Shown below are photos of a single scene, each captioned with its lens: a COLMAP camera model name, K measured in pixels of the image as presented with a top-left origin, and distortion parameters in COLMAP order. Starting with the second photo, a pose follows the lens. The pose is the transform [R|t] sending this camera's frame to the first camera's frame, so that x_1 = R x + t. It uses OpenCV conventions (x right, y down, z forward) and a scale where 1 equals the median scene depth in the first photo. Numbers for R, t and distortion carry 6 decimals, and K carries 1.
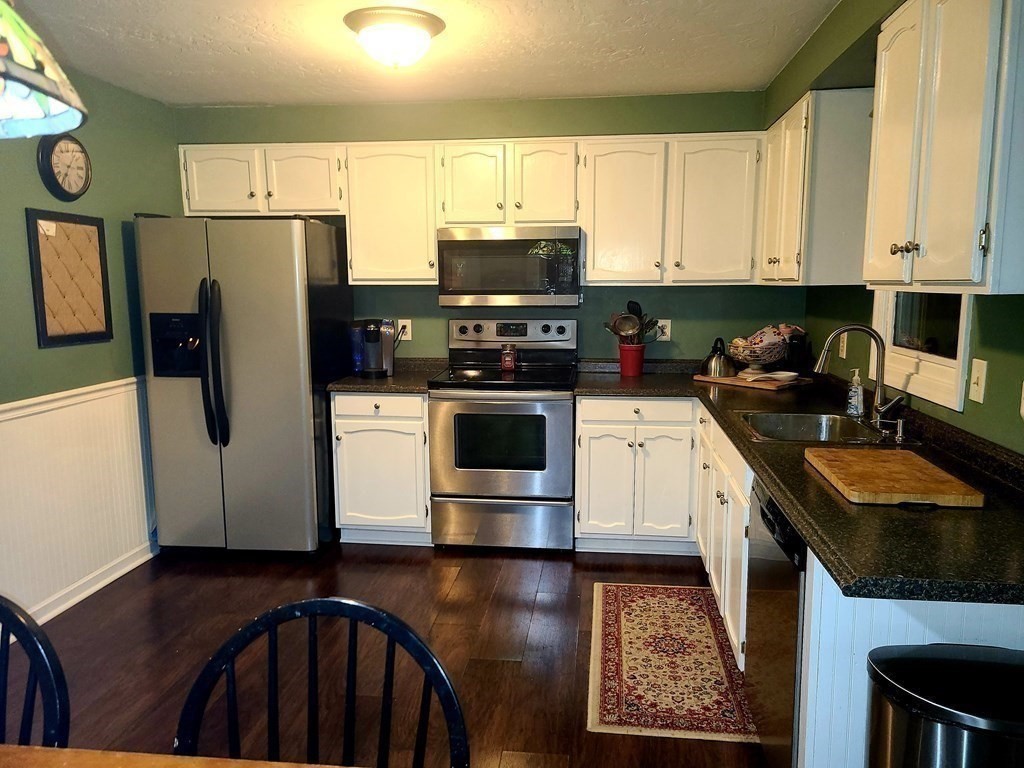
lens RADIAL K [[763.6, 0, 511.0], [0, 763.6, 391.7], [0, 0, 1]] dist [0.064720, -0.037953]
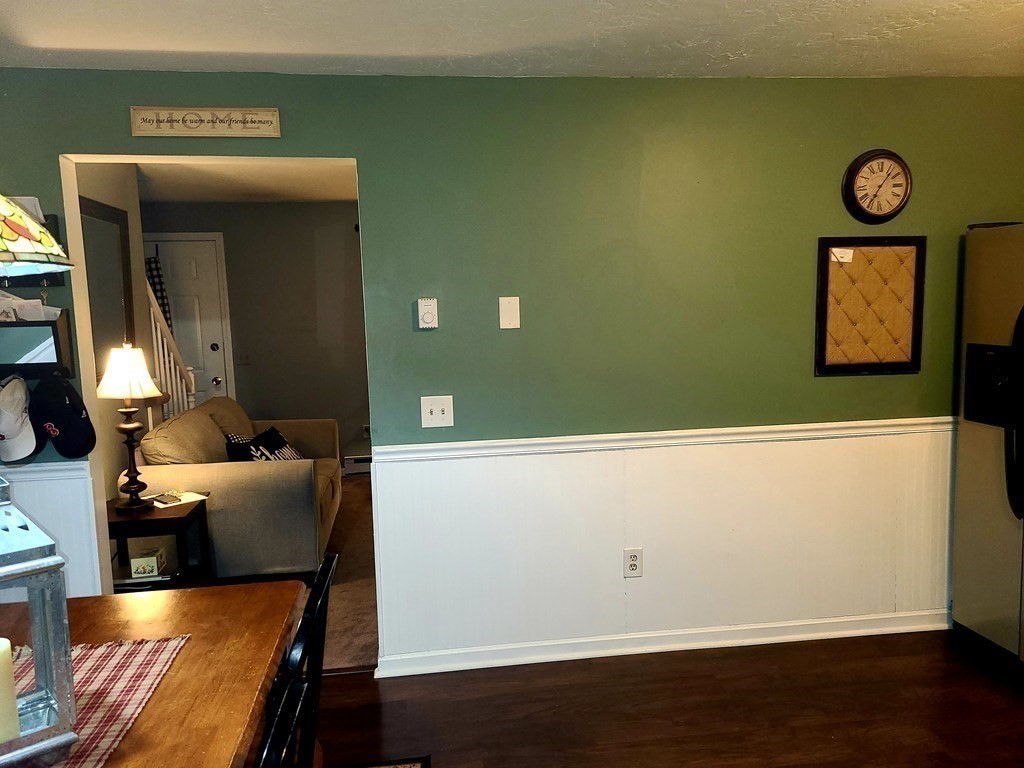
lens RADIAL K [[763.6, 0, 508.4], [0, 763.6, 388.8], [0, 0, 1]] dist [0.064720, -0.037953]
pose [[0.259835, 0.103896, -0.960048, 0.210712], [-0.112492, 0.990683, 0.076766, -0.060336], [0.959078, 0.088051, 0.269101, 0.297979]]
